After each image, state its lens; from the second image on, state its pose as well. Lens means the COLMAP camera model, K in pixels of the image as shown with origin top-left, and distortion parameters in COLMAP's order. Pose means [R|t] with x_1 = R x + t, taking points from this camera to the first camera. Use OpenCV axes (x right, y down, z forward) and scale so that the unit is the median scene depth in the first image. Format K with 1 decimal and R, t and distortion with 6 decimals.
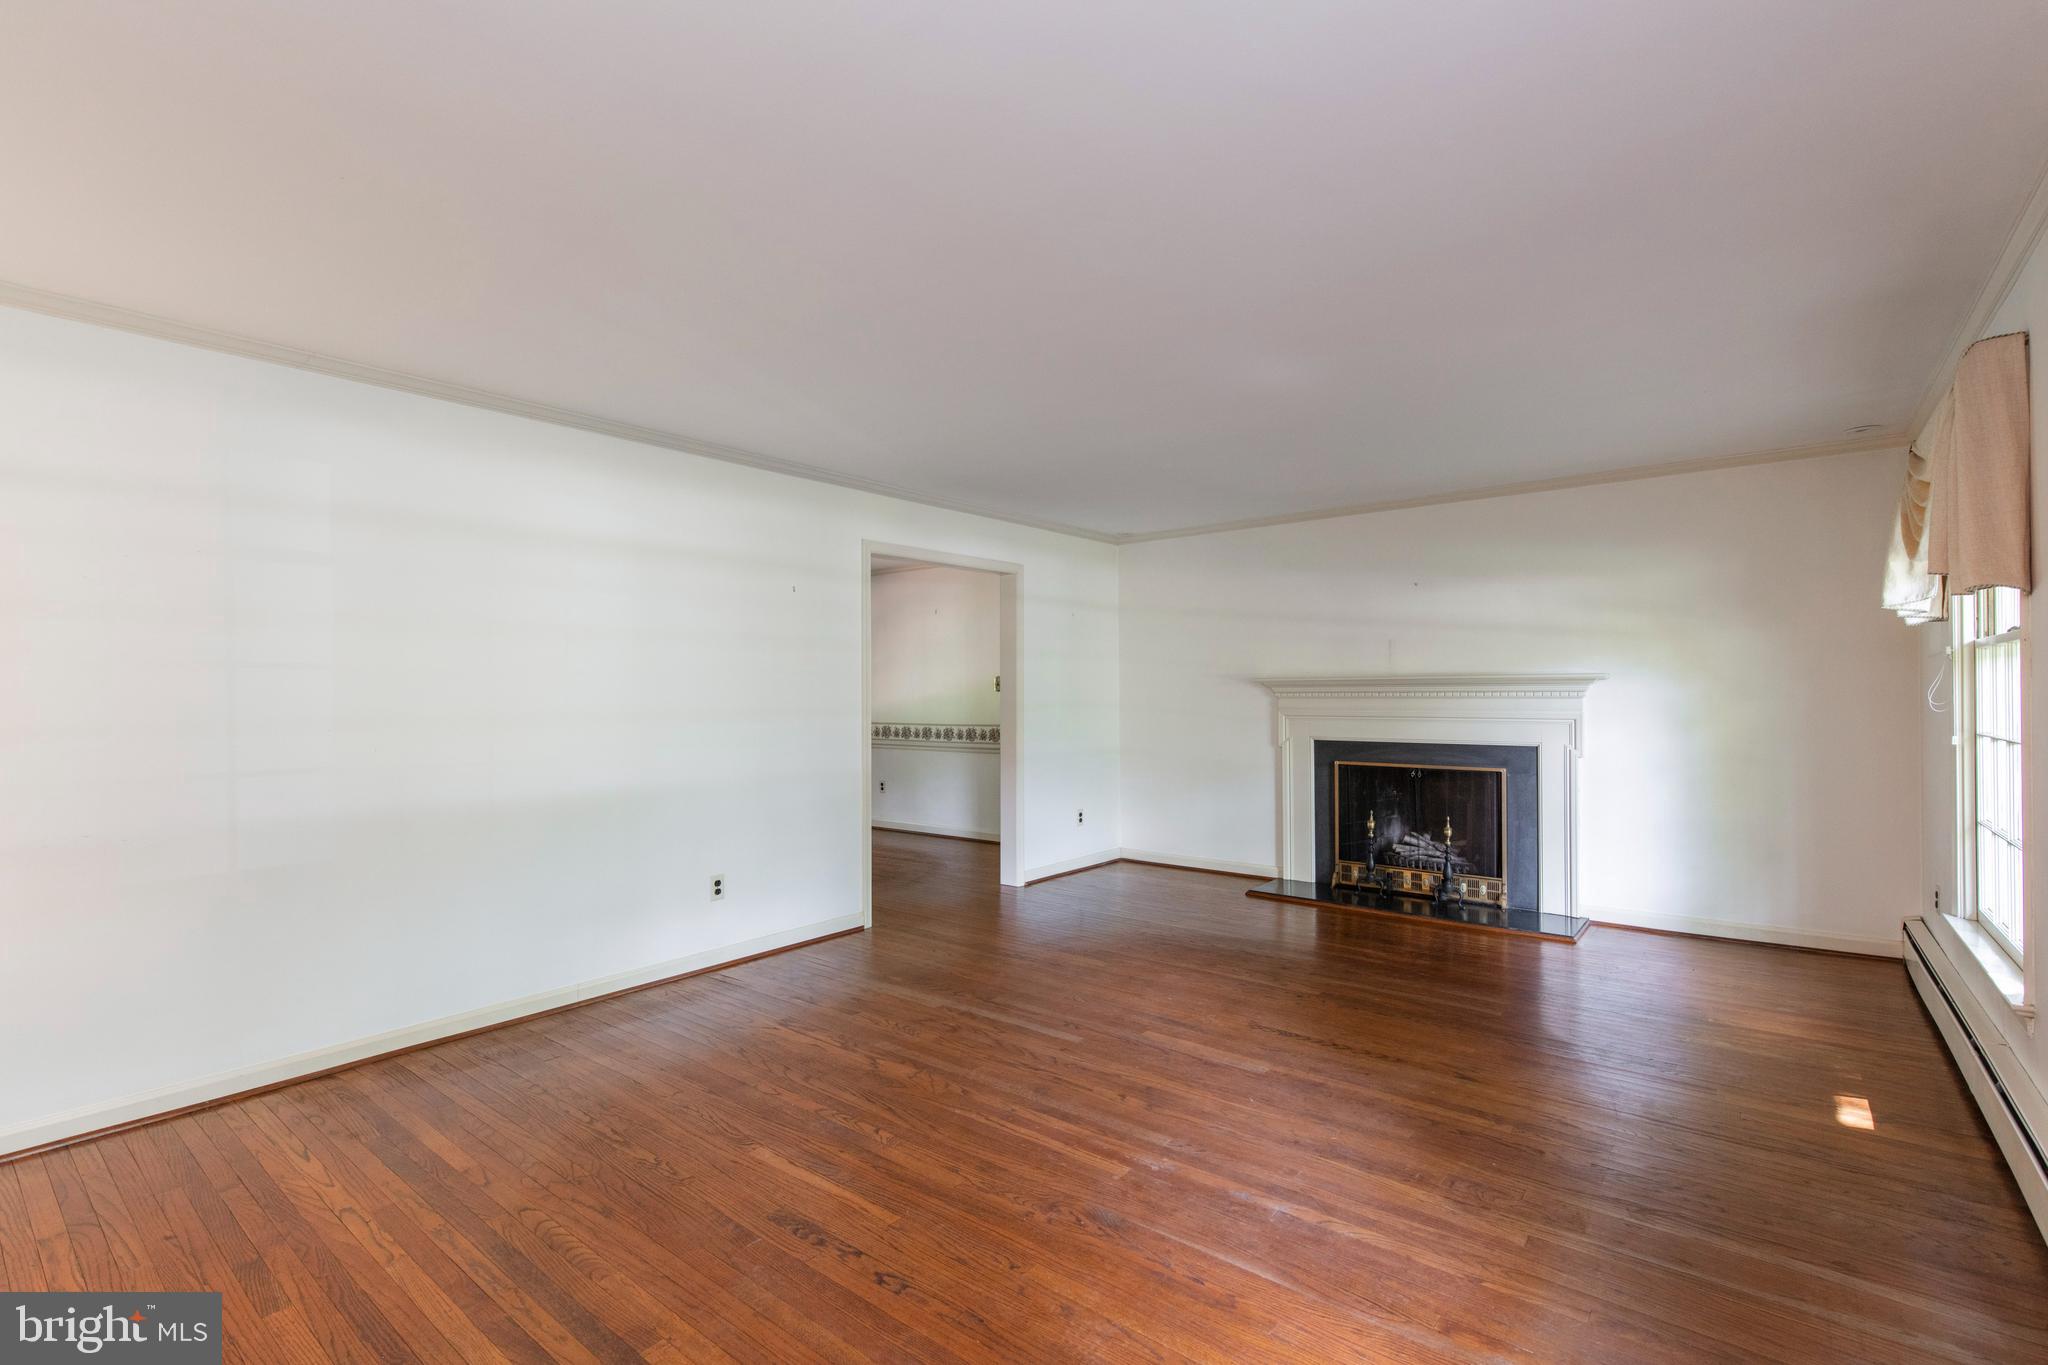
lens RADIAL K [[926.0, 0, 1026.4], [0, 926.0, 688.9], [0, 0, 1]] dist [0.009709, -0.001535]
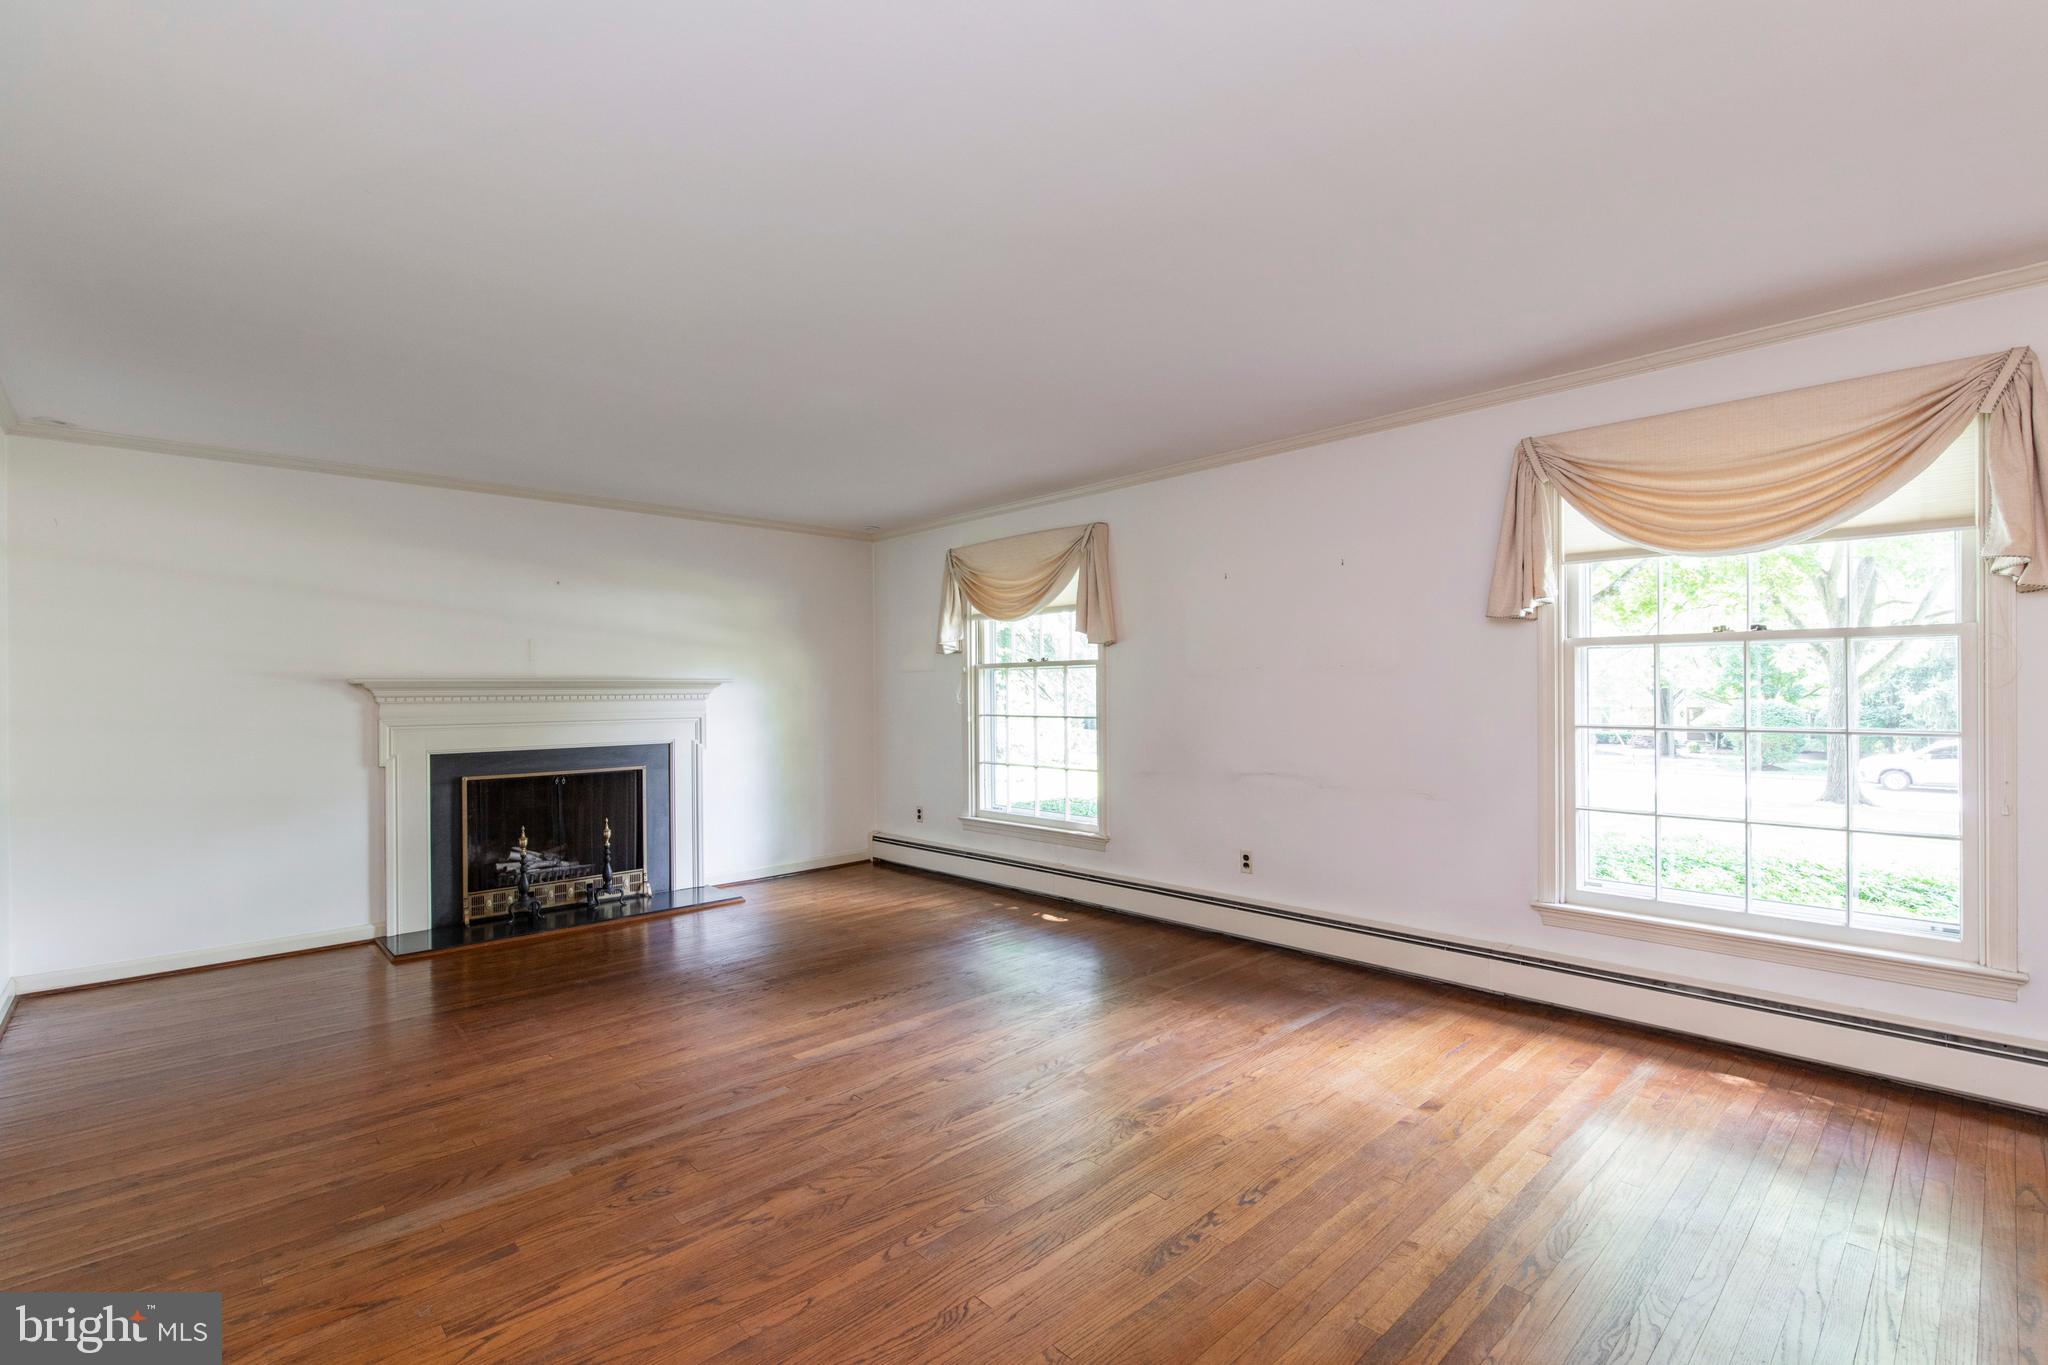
lens RADIAL K [[926.0, 0, 1026.6], [0, 926.0, 687.8], [0, 0, 1]] dist [0.009709, -0.001535]
pose [[0.132406, 0.007091, 0.991170, -0.493700], [0.005684, 0.999953, -0.007913, 0.006291], [-0.991179, 0.006681, 0.132360, 0.417346]]
